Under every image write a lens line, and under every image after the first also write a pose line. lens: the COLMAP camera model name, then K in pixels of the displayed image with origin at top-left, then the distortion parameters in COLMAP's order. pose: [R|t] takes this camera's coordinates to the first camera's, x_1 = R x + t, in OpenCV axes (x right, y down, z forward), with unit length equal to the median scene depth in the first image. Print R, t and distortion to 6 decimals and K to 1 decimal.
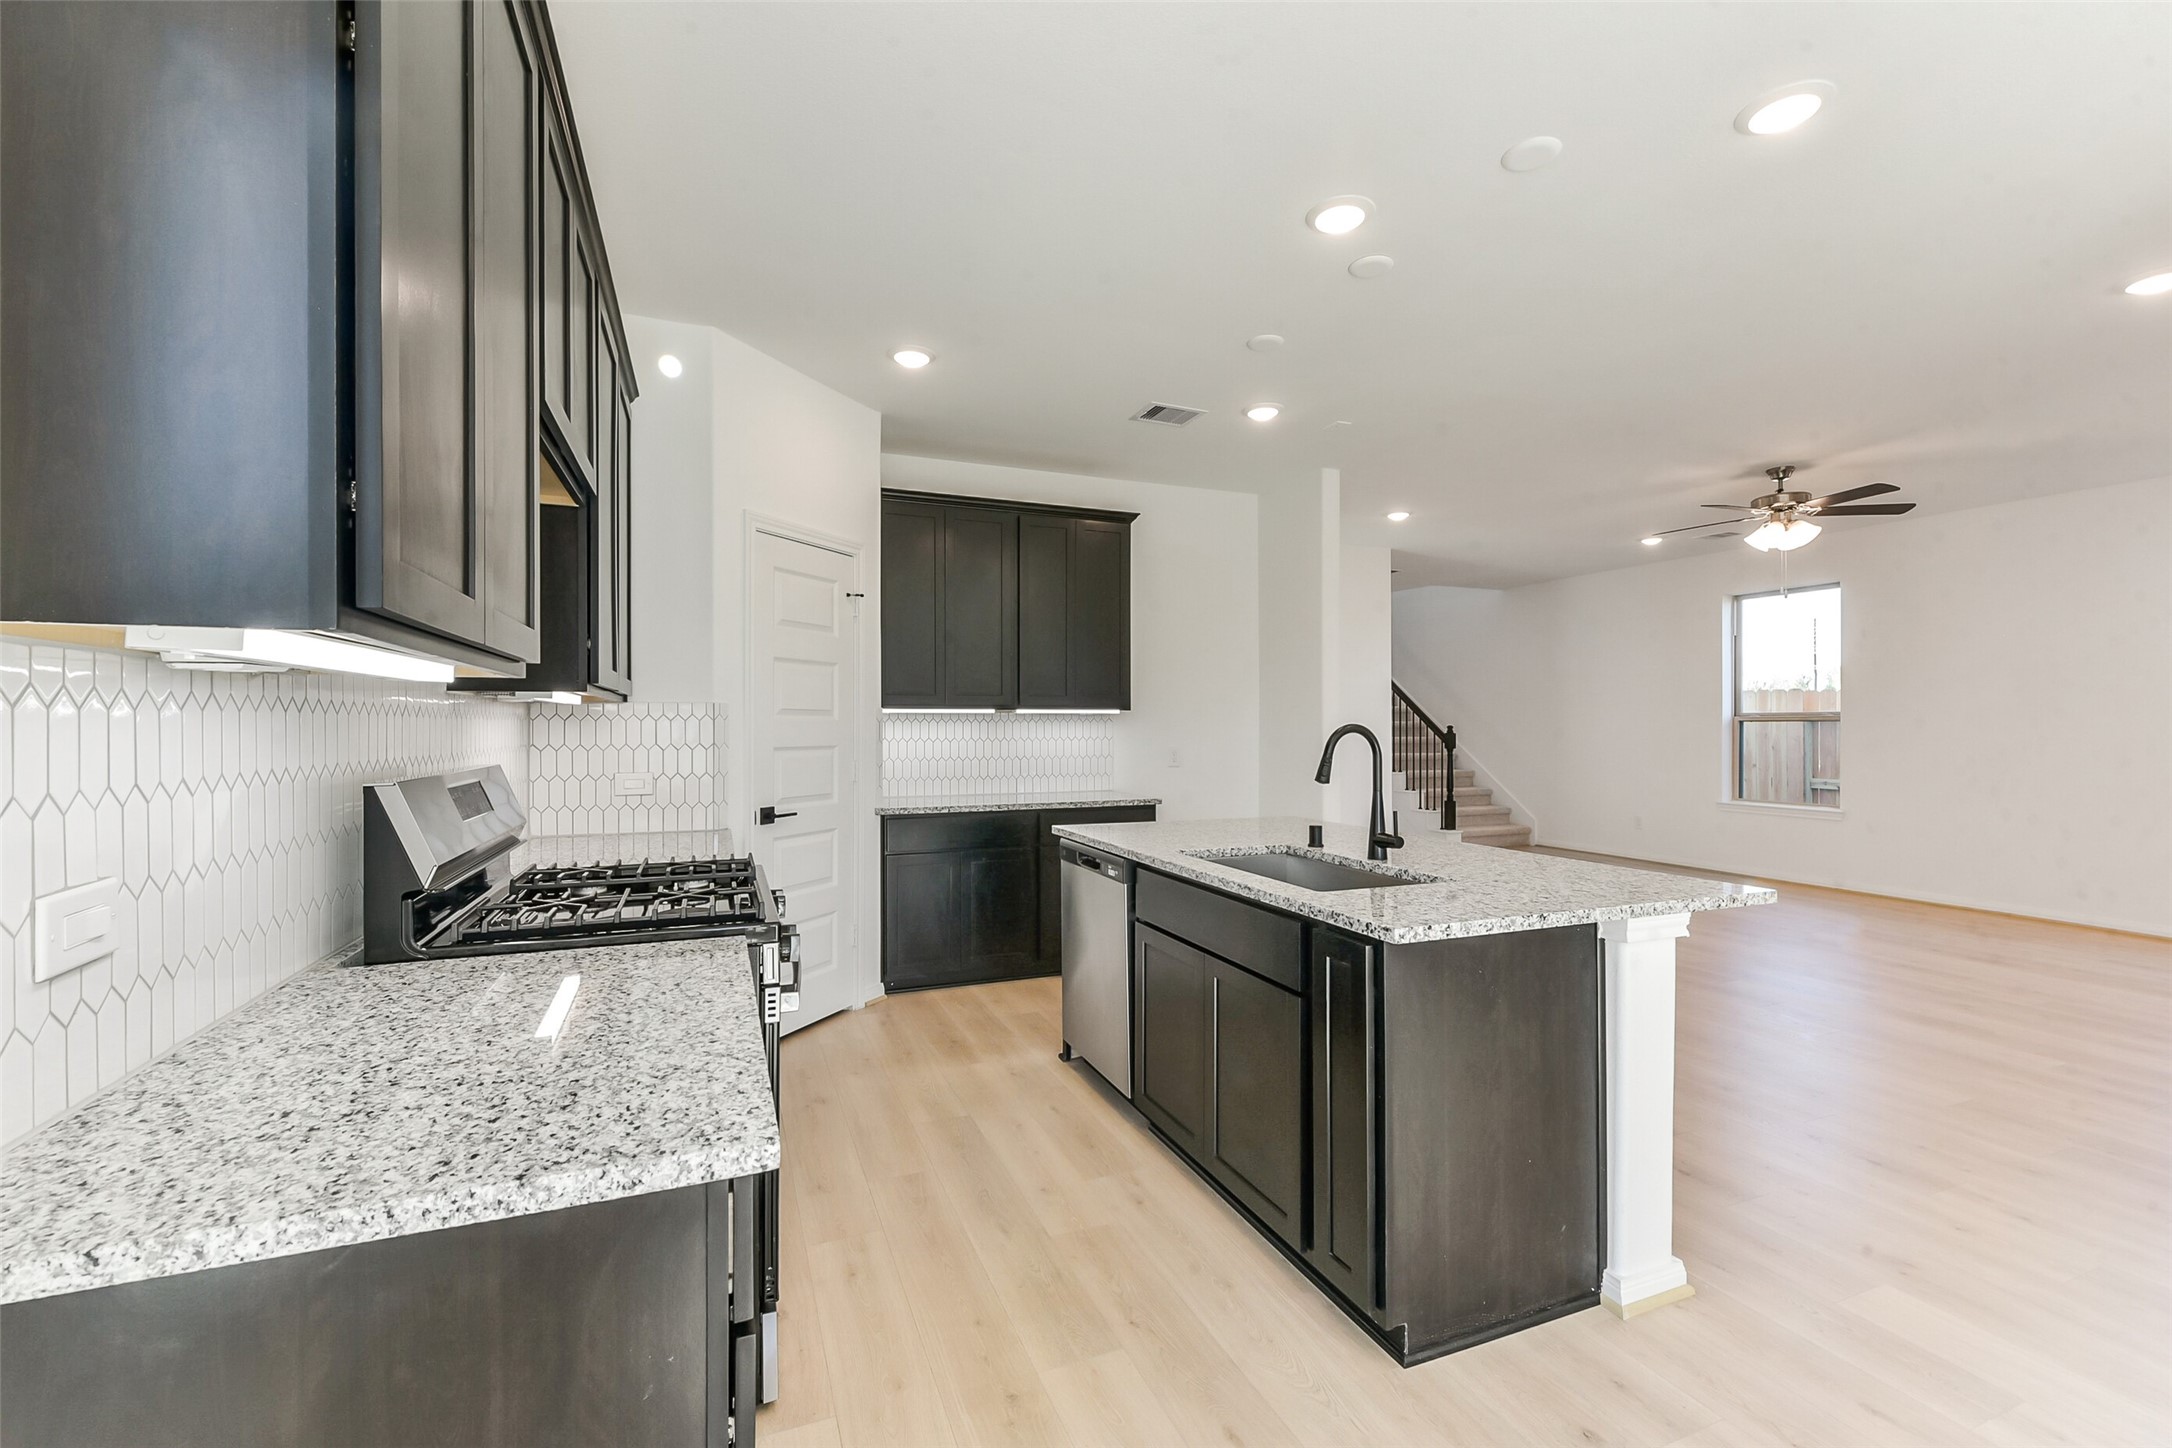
lens RADIAL K [[910.3, 0, 1079.5], [0, 910.3, 725.0], [0, 0, 1]] dist [0.006240, -0.001040]
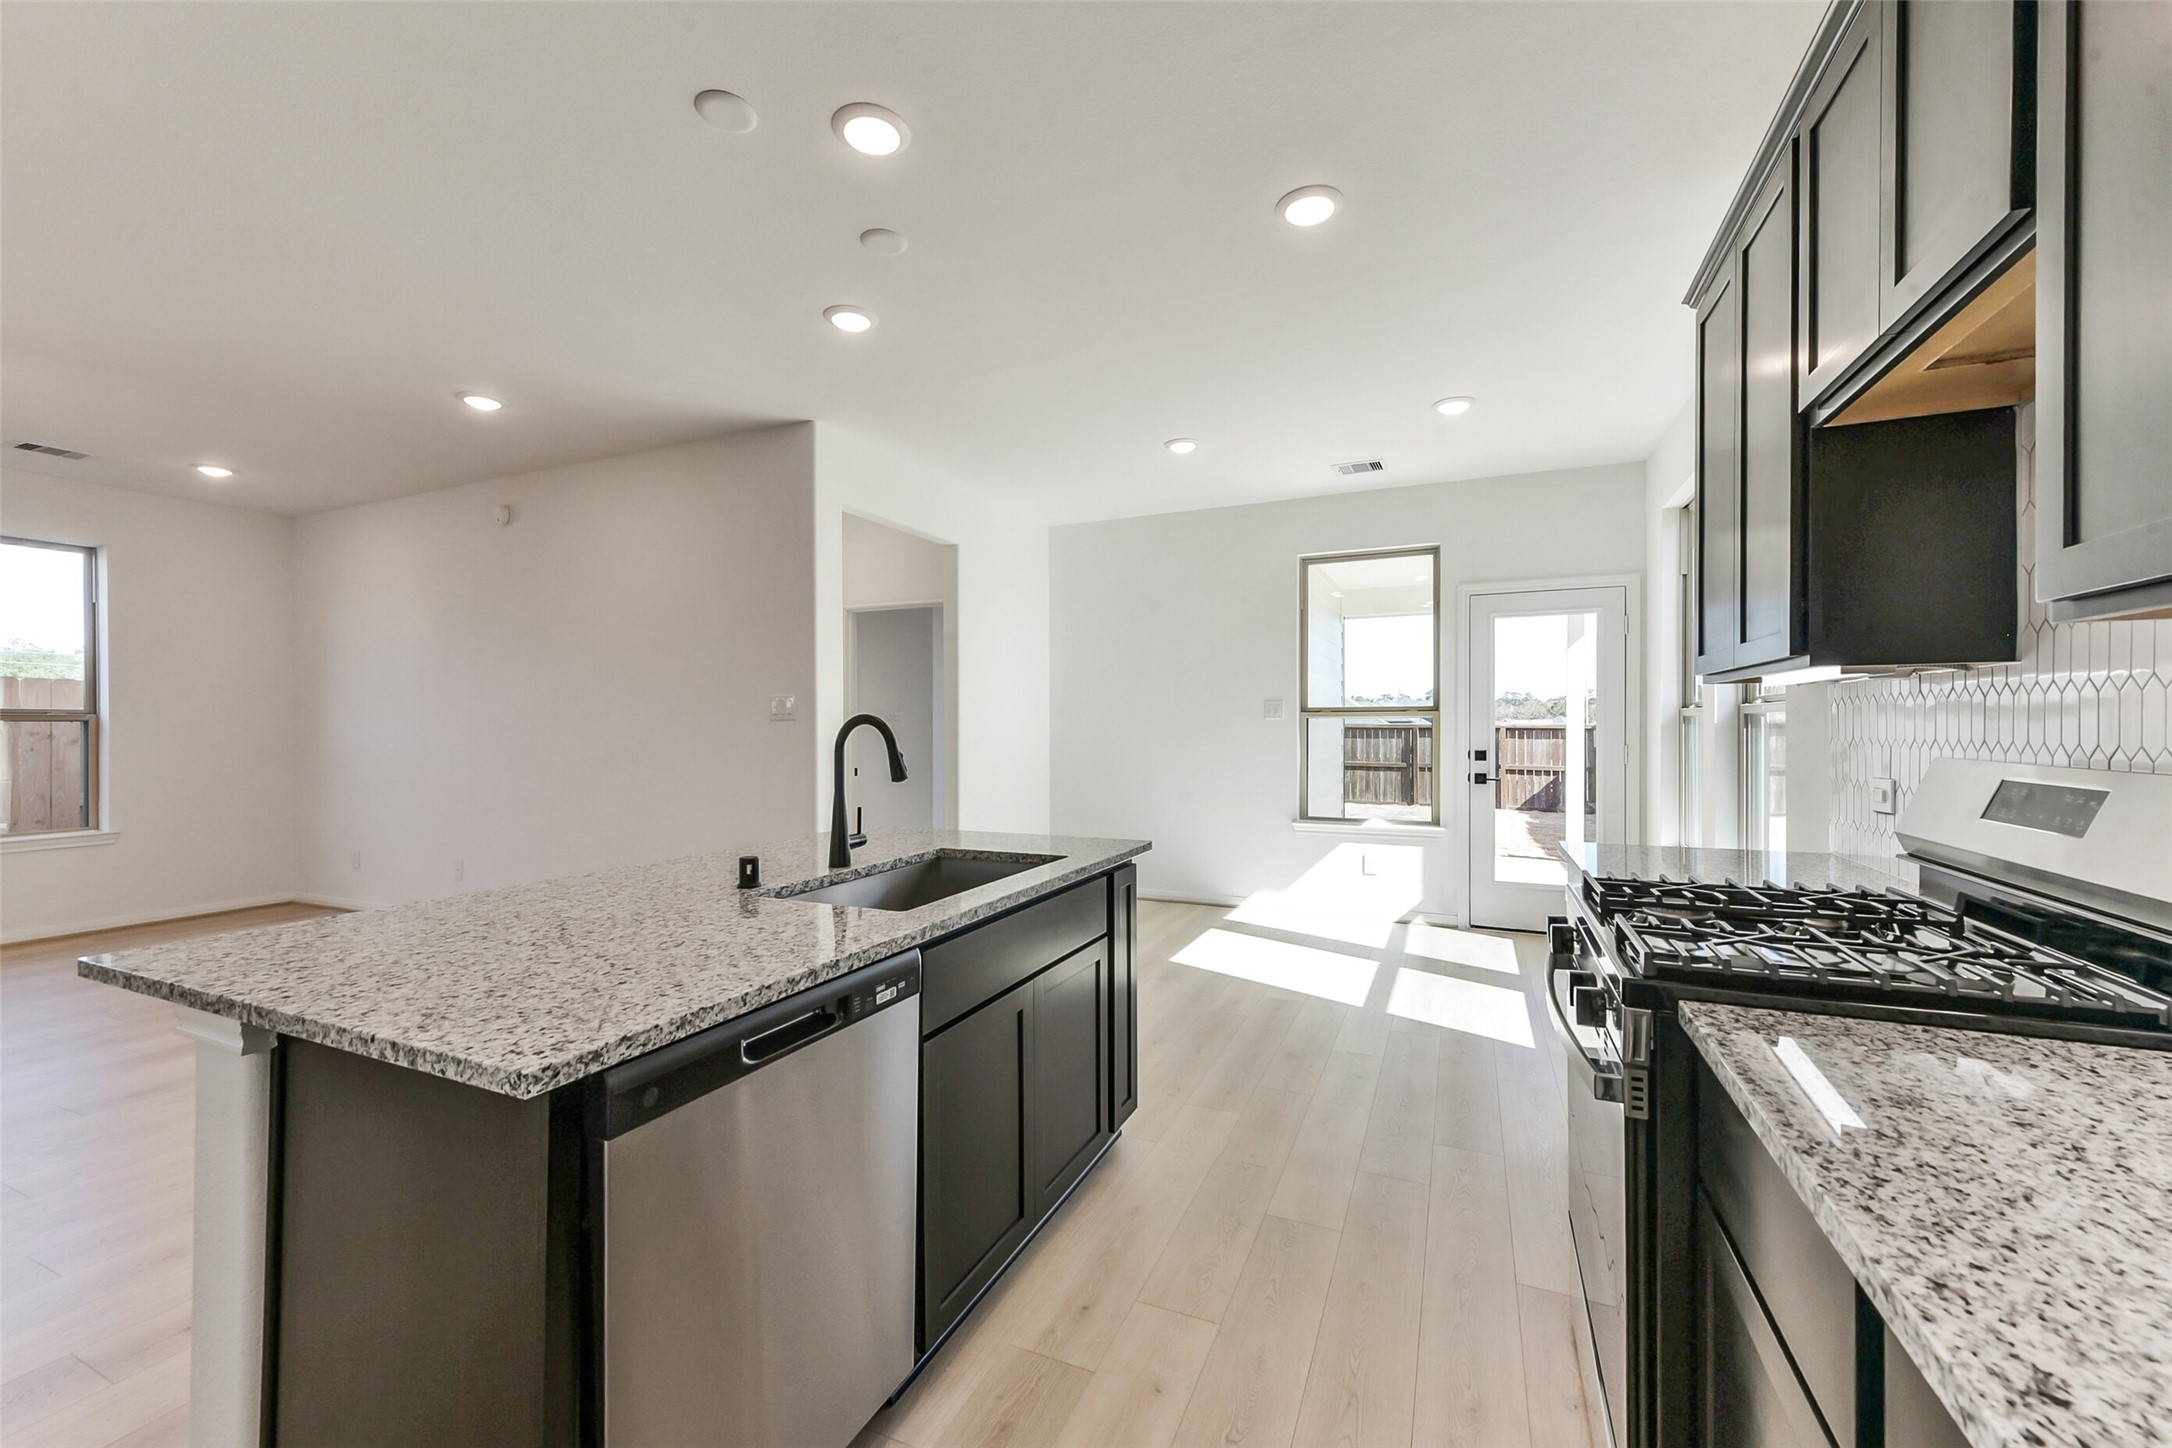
lens RADIAL K [[848.5, 0, 1077.1], [0, 848.5, 729.8], [0, 0, 1]] dist [0.005277, -0.001786]
pose [[-0.689100, -0.000610, 0.724666, -0.280322], [0.002826, 0.999990, 0.003529, 0.006901], [-0.724661, 0.004480, -0.689091, 0.901541]]
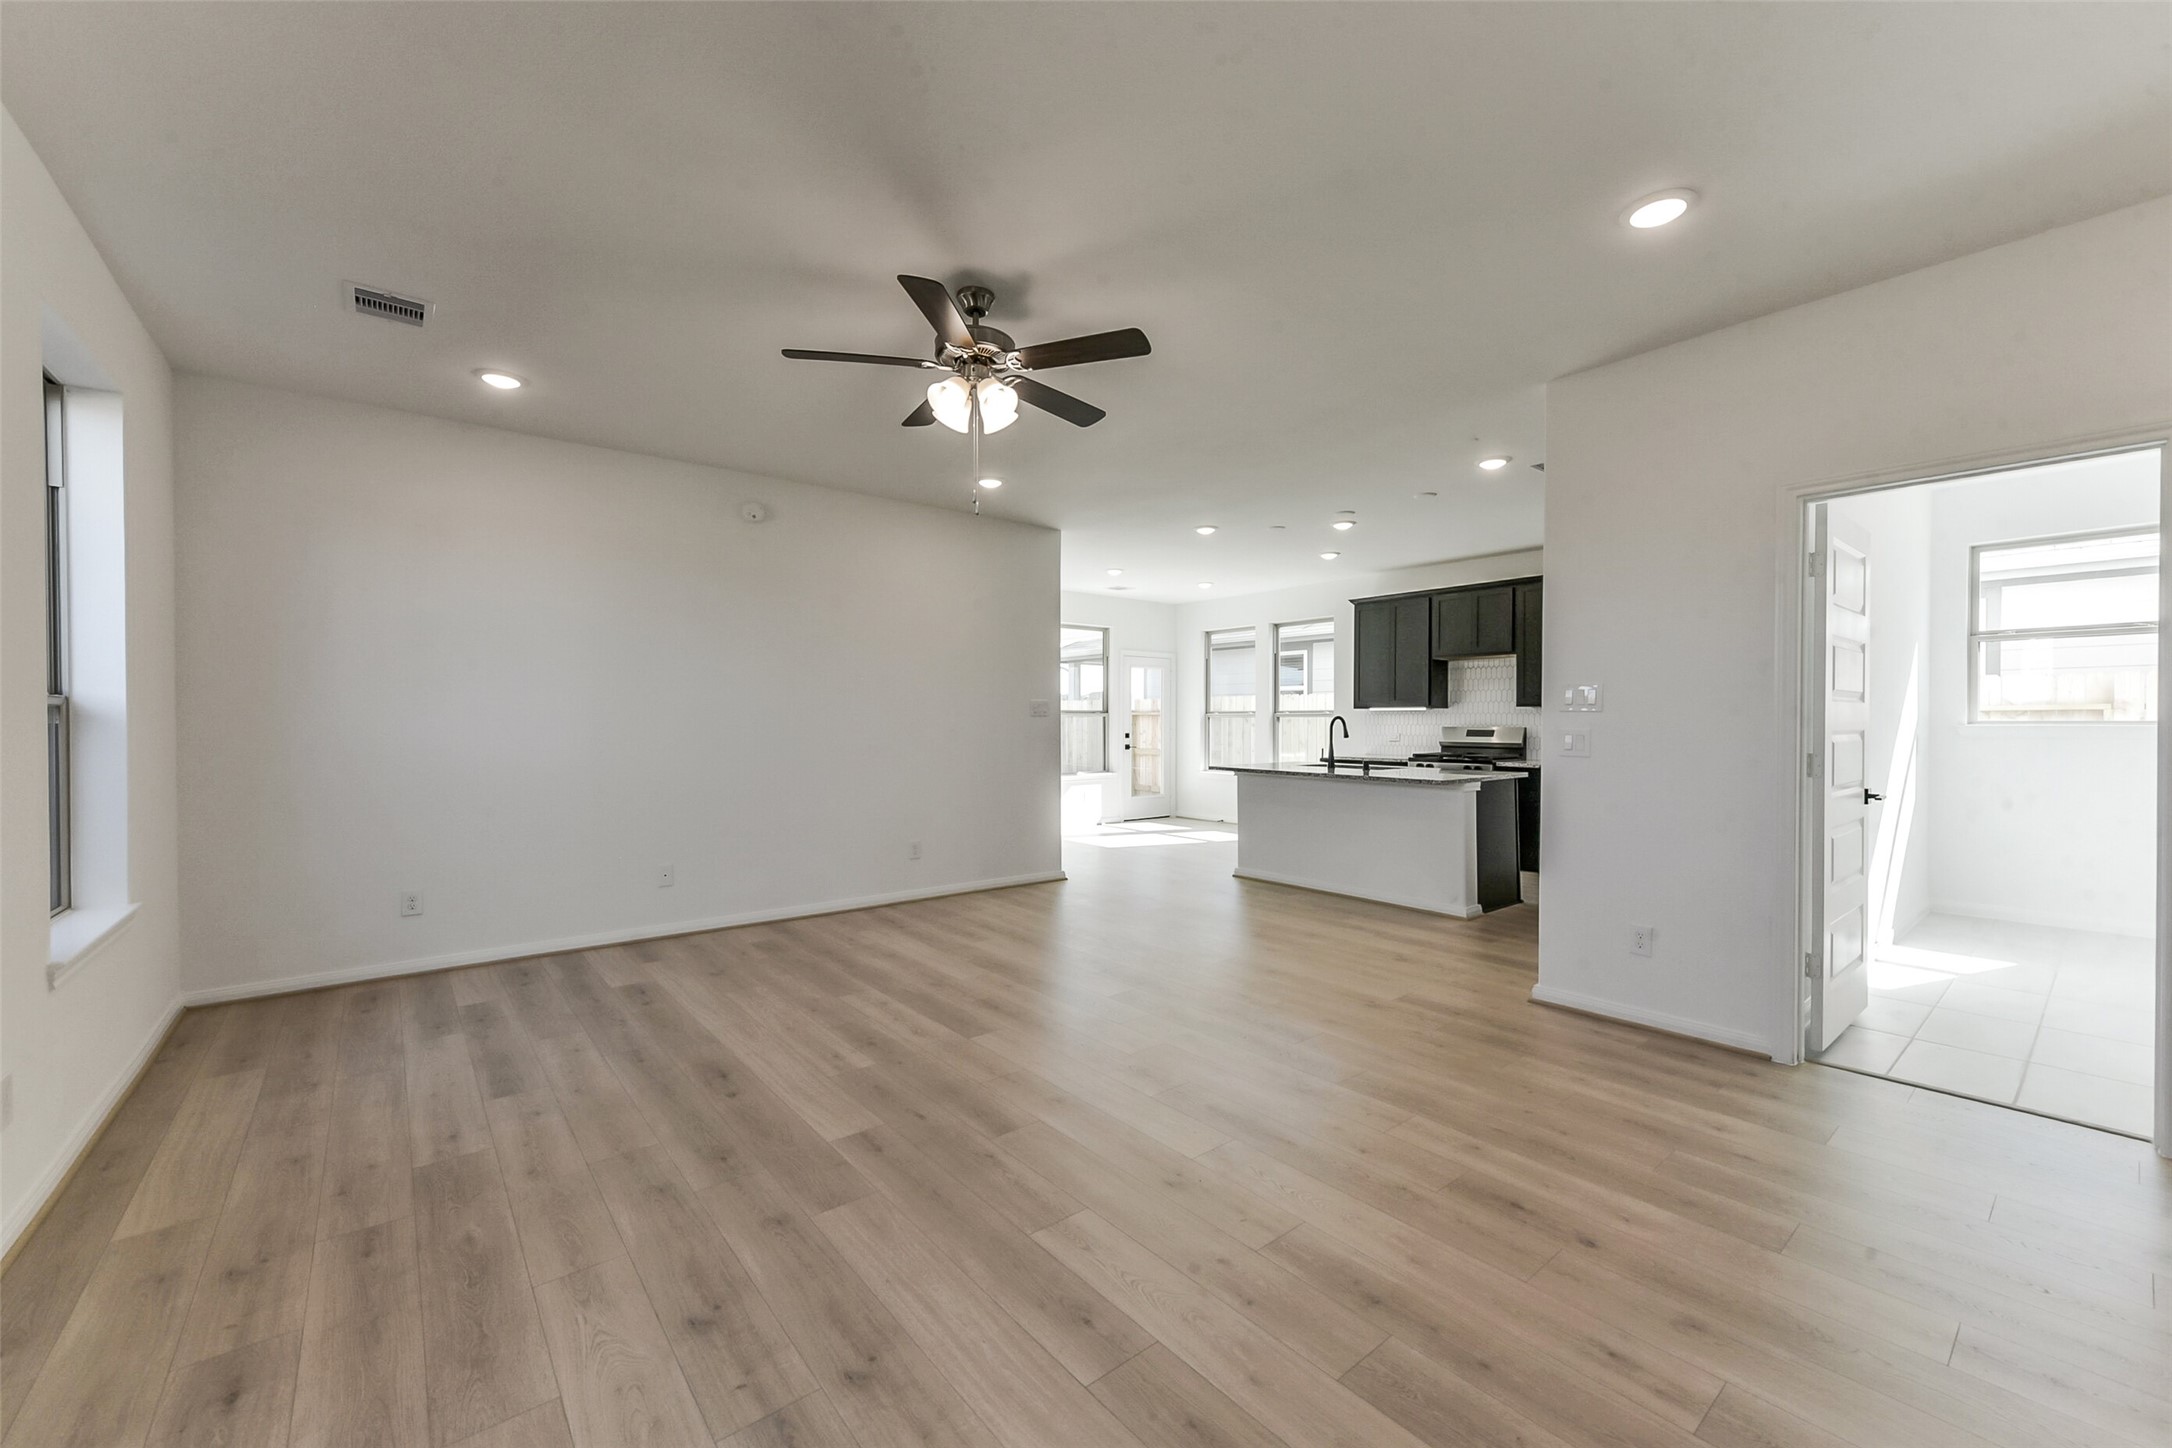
lens RADIAL K [[848.5, 0, 1076.5], [0, 848.5, 730.1], [0, 0, 1]] dist [0.005277, -0.001786]
pose [[-0.957535, 0.004796, -0.288276, 1.102149], [0.001507, 0.999931, 0.011632, 0.005778], [0.288312, 0.010704, -0.957477, 1.991604]]
